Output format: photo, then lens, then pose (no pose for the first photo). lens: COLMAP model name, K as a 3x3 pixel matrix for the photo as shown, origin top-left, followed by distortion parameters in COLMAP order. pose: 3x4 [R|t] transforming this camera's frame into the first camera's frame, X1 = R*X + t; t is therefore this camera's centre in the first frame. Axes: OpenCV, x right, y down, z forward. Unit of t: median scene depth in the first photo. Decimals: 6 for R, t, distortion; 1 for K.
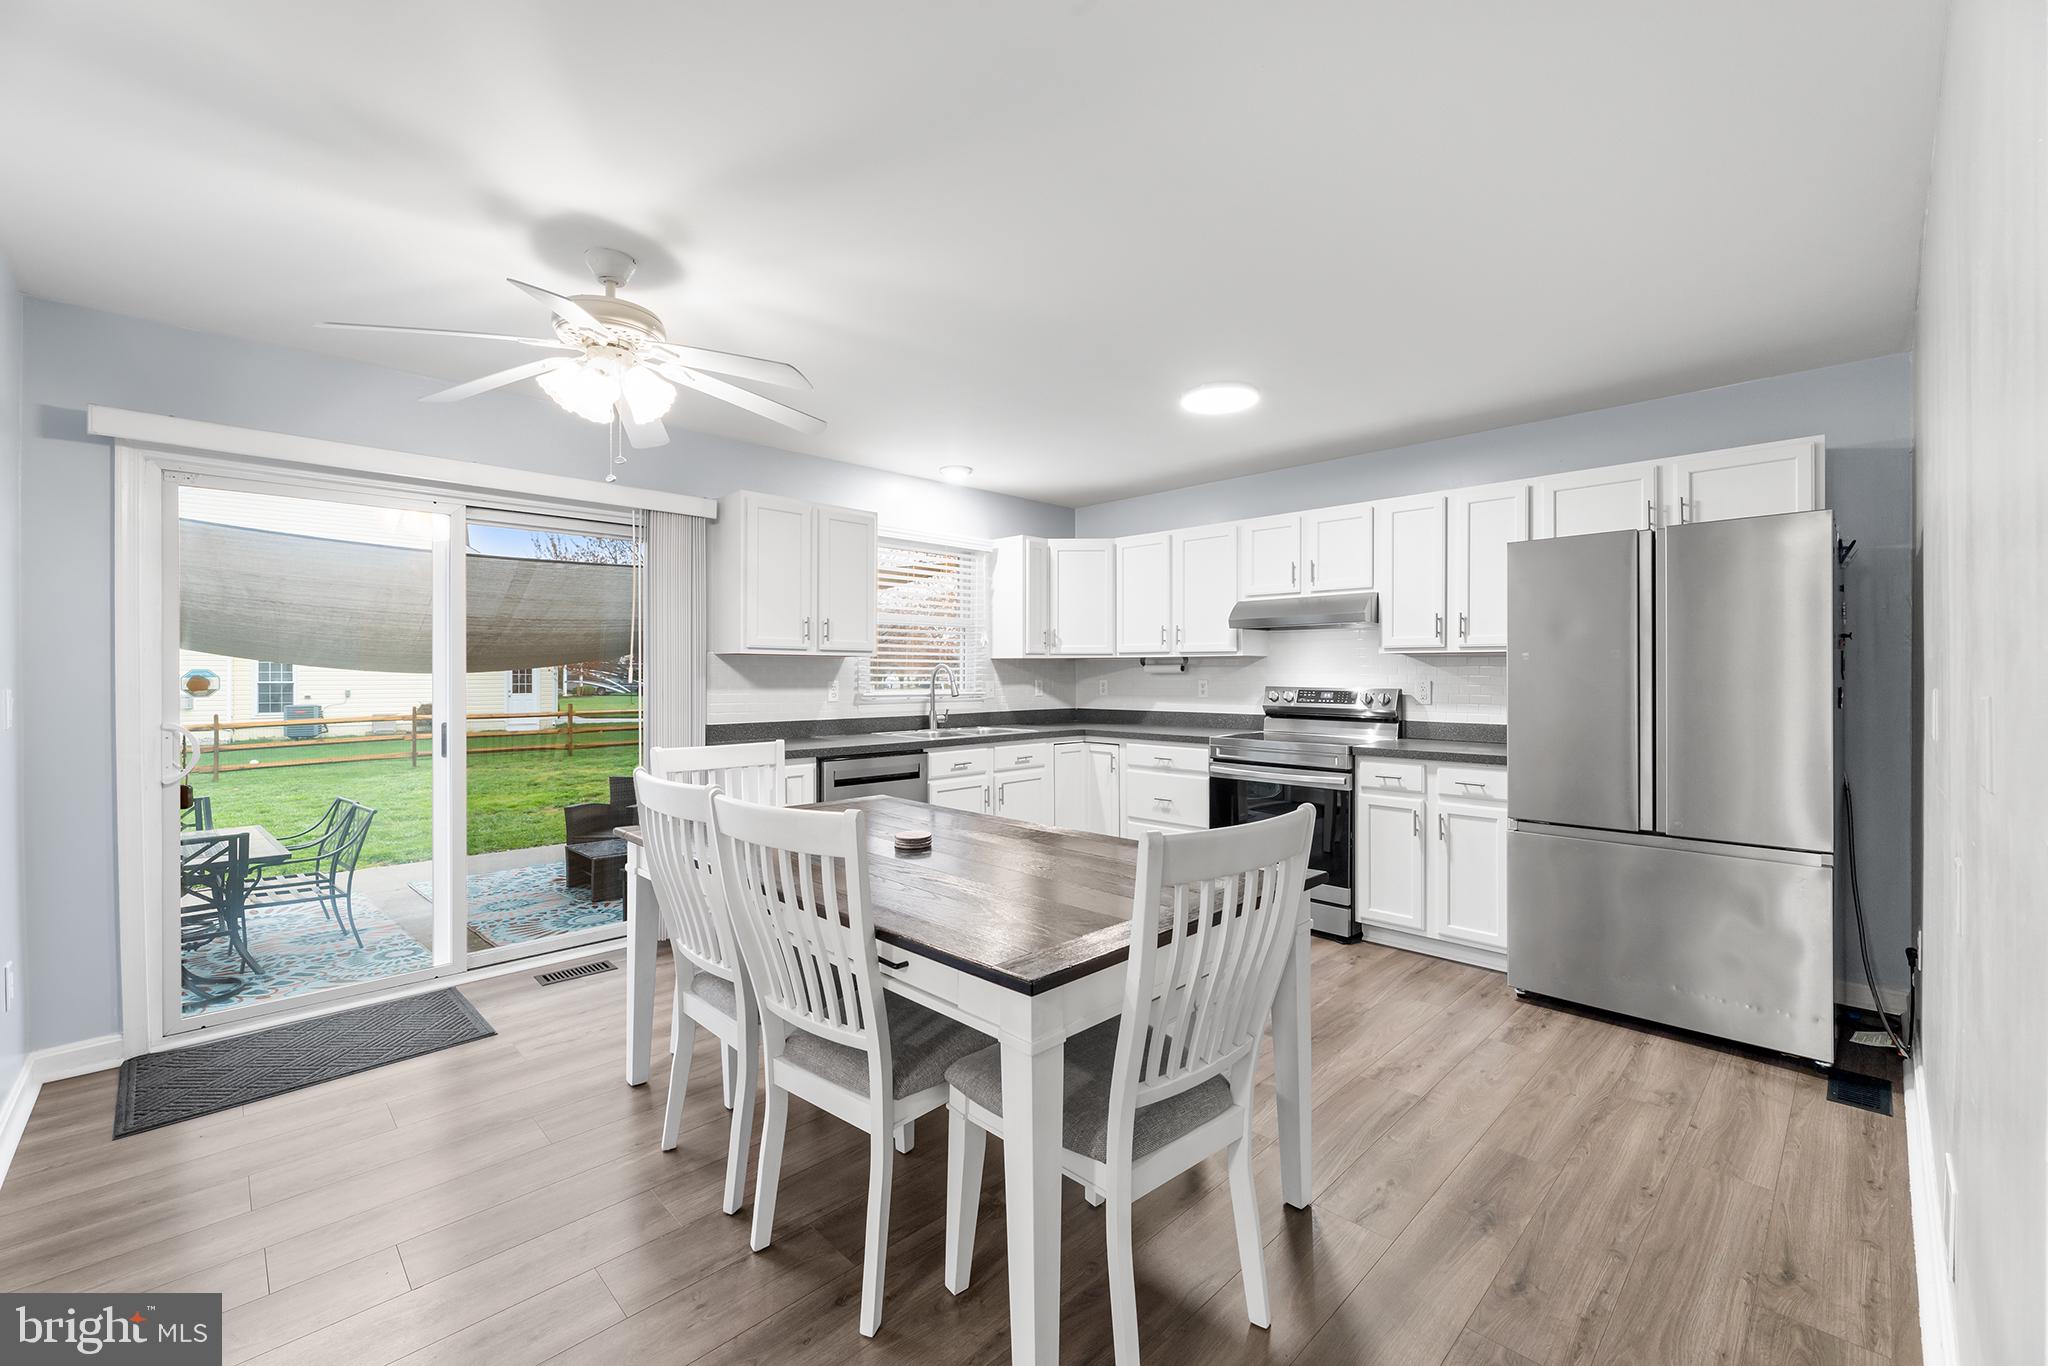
lens RADIAL K [[828.6, 0, 1028.1], [0, 828.6, 673.2], [0, 0, 1]] dist [0.001244, -0.000214]
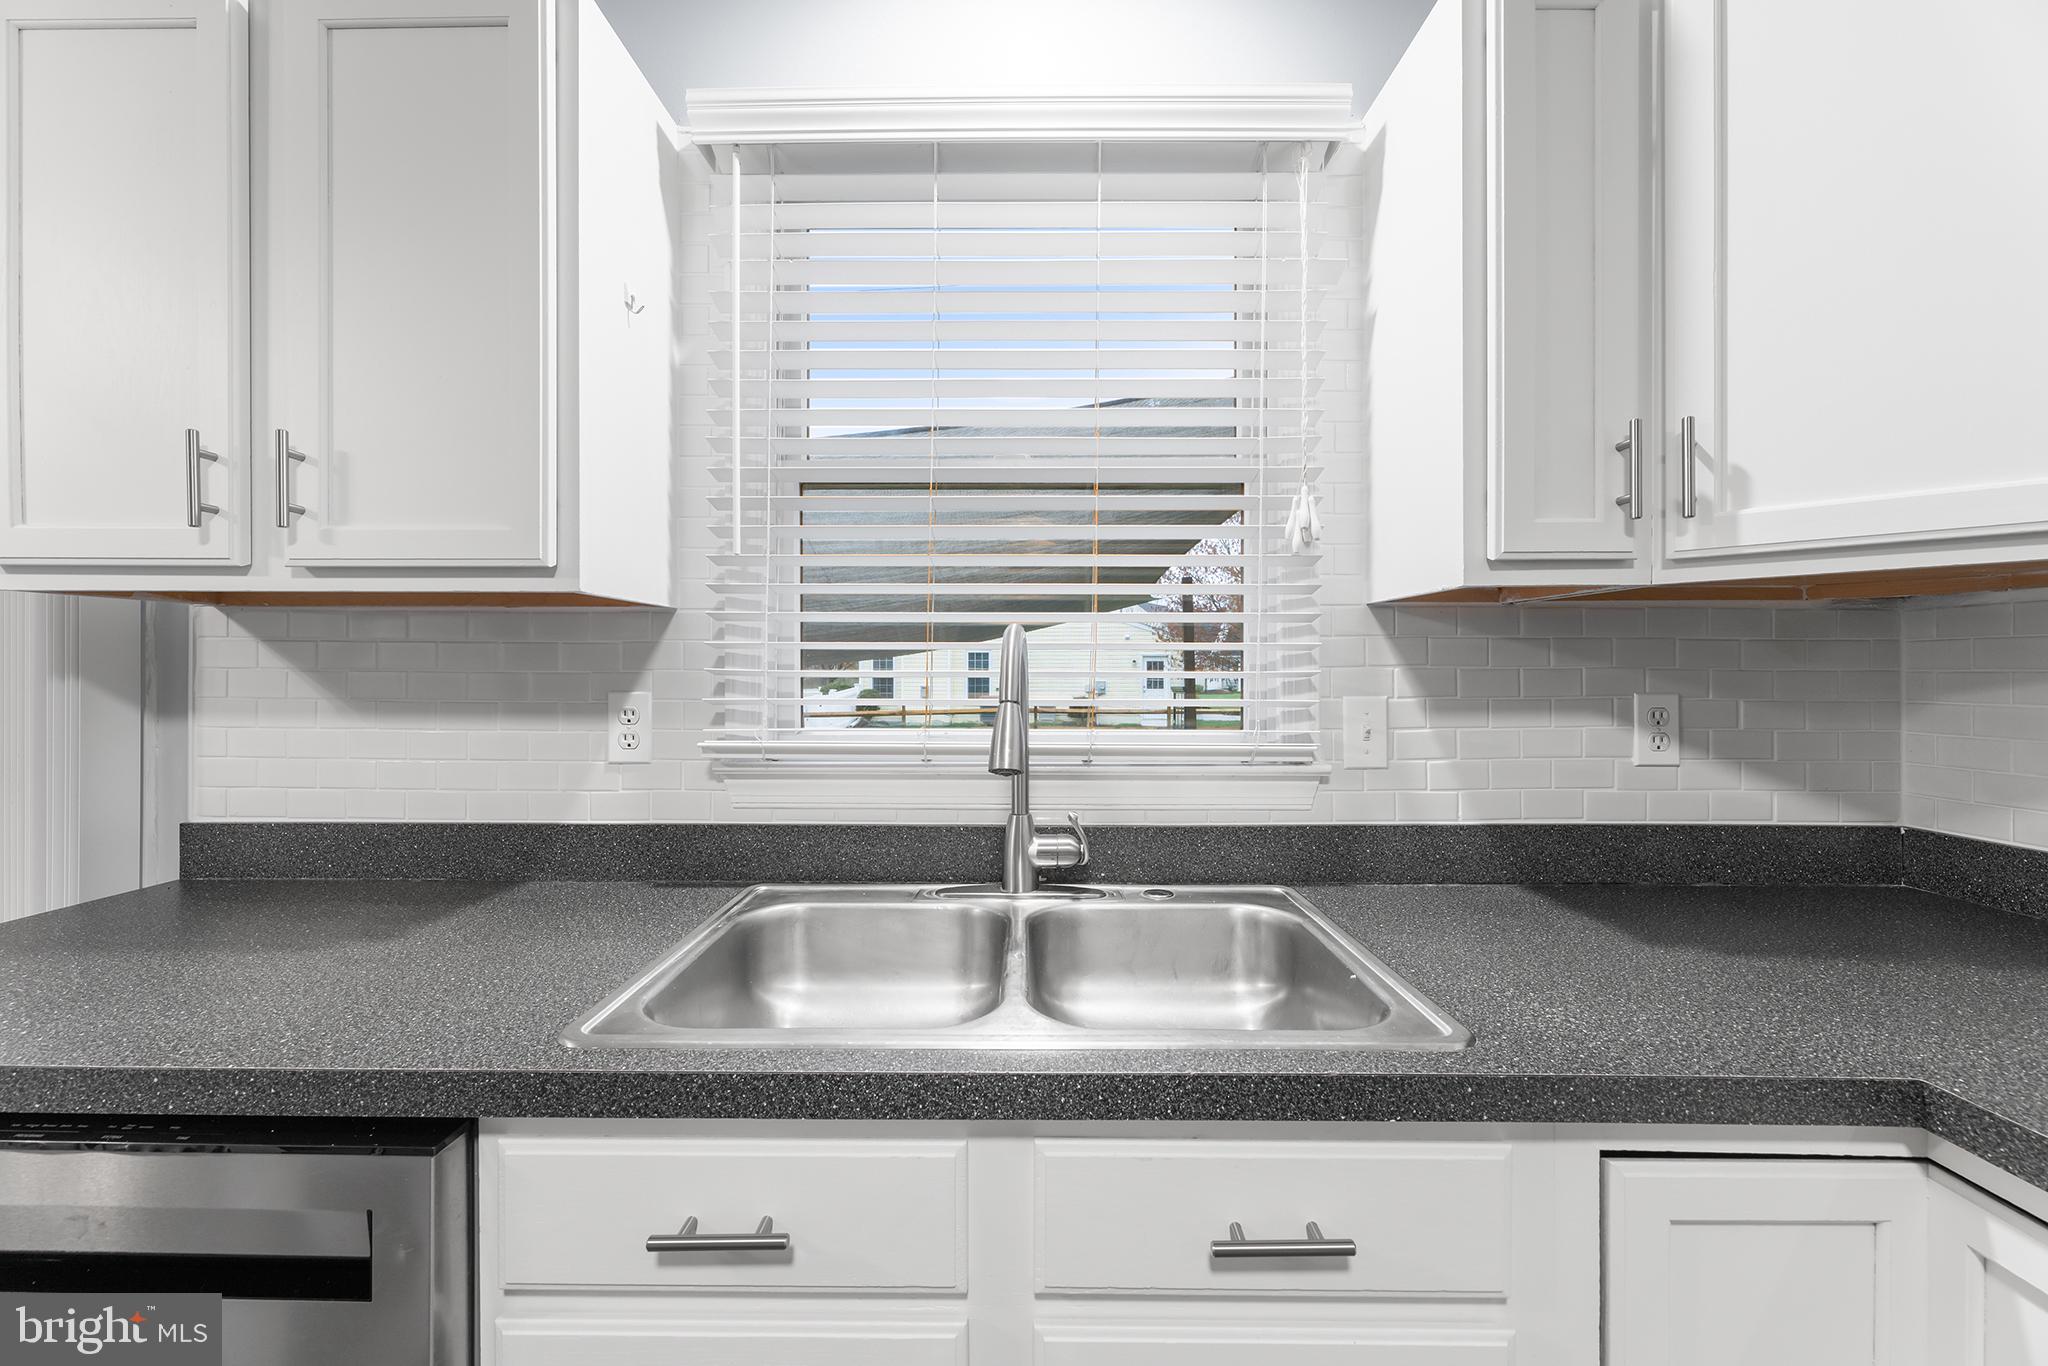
lens RADIAL K [[828.6, 0, 1028.1], [0, 828.6, 673.2], [0, 0, 1]] dist [0.001244, -0.000214]
pose [[0.696710, 0.003143, -0.717346, 0.060249], [0.000835, 0.999986, 0.005193, 0.001109], [0.717352, -0.004218, 0.696698, 0.778394]]
